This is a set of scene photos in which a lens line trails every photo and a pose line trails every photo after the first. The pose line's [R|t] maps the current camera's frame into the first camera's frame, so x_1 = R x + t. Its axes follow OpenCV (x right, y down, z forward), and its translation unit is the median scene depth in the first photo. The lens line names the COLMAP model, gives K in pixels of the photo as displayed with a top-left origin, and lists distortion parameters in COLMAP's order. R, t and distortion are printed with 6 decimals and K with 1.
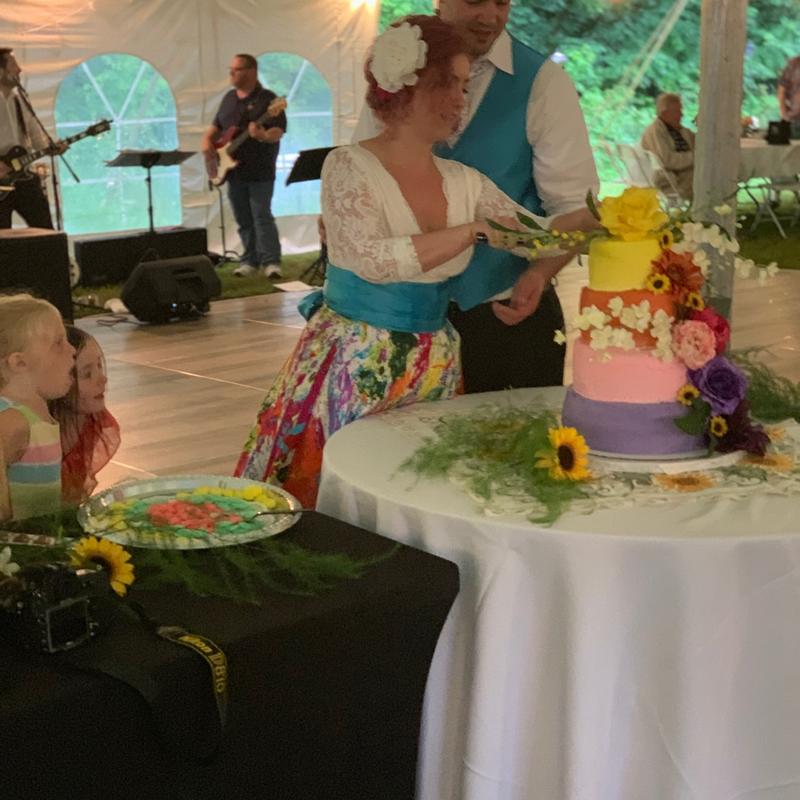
lens RADIAL K [[1674.2, 0, 398.0], [0, 1674.2, 400.2], [0, 0, 1]] dist [0.008646, 0.440934]
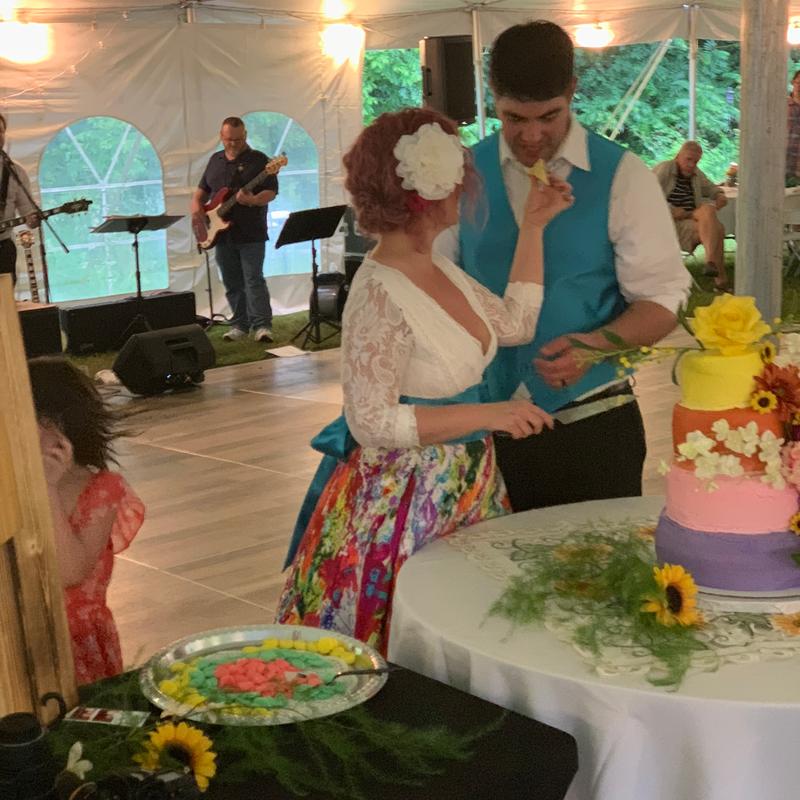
lens RADIAL K [[1674.2, 0, 398.0], [0, 1674.2, 400.2], [0, 0, 1]] dist [0.008646, 0.440934]
pose [[0.999635, -0.020355, 0.017744, -0.060147], [0.020804, 0.999459, -0.025476, -0.051219], [-0.017216, 0.025835, 0.999518, 0.090489]]
